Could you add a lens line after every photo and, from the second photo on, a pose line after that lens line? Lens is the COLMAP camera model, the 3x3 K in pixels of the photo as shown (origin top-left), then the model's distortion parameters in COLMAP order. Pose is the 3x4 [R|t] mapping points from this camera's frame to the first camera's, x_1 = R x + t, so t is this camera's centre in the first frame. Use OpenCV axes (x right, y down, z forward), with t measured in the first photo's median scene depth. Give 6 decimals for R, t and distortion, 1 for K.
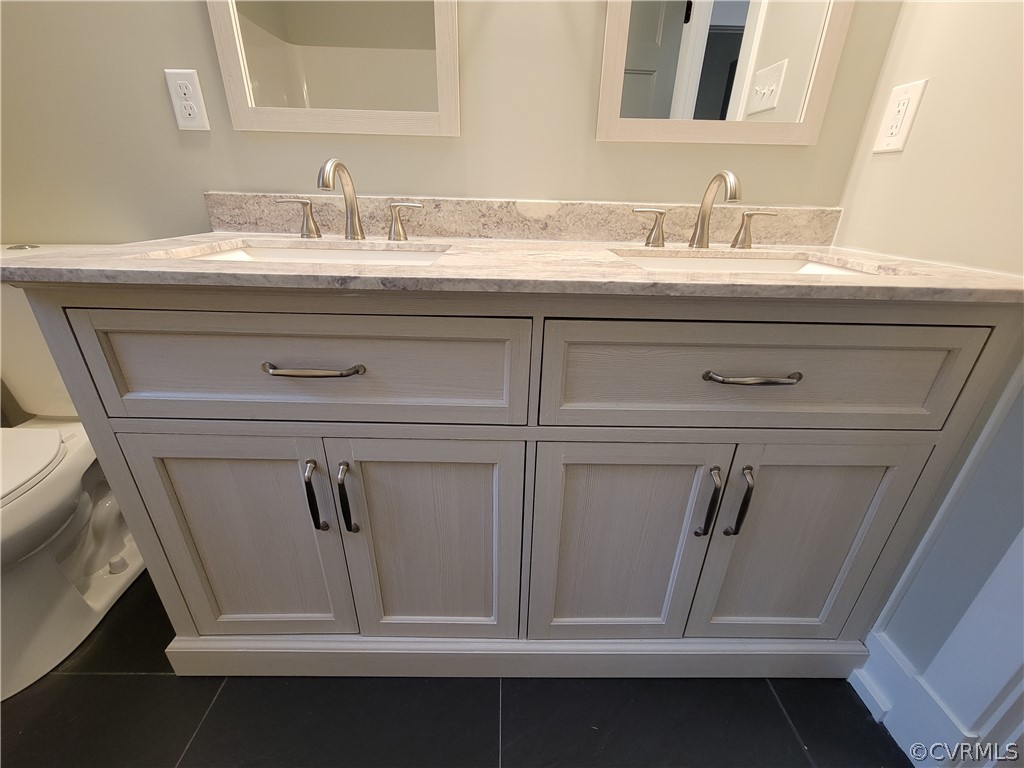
lens RADIAL K [[418.8, 0, 509.1], [0, 418.8, 377.2], [0, 0, 1]] dist [0.001247, -0.002534]
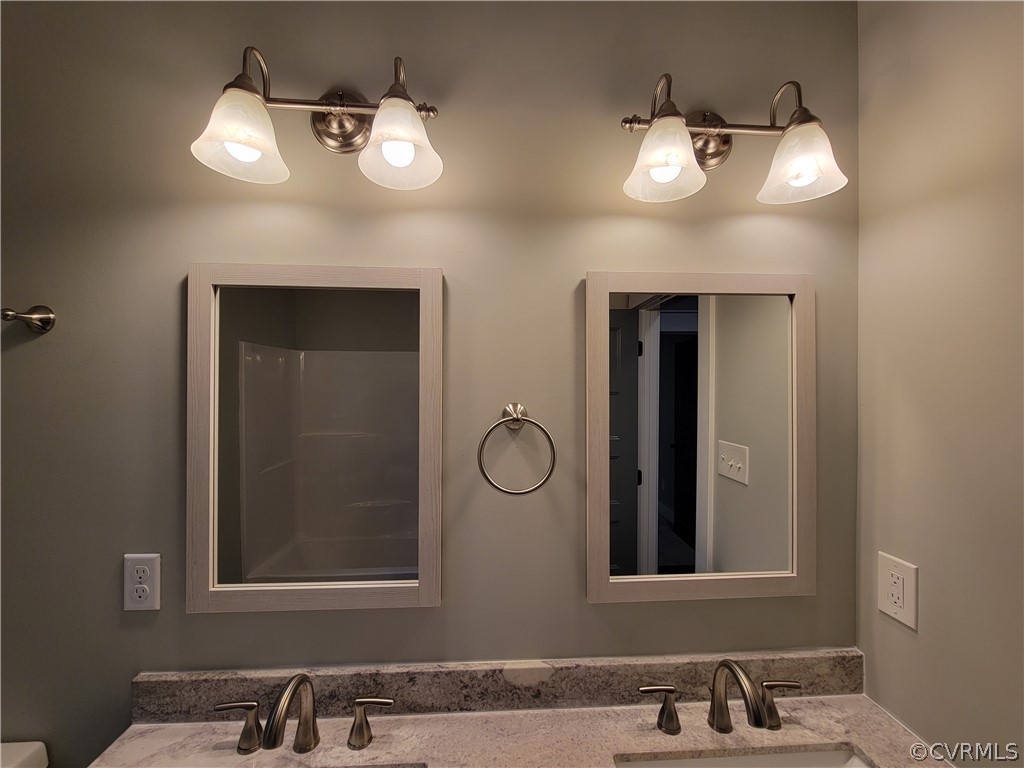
lens RADIAL K [[418.8, 0, 507.1], [0, 418.8, 382.9], [0, 0, 1]] dist [0.001247, -0.002534]
pose [[0.998737, -0.014837, 0.047998, -0.007894], [0.033415, 0.909606, -0.414126, -0.590825], [-0.037515, 0.415207, 0.908953, -0.038070]]
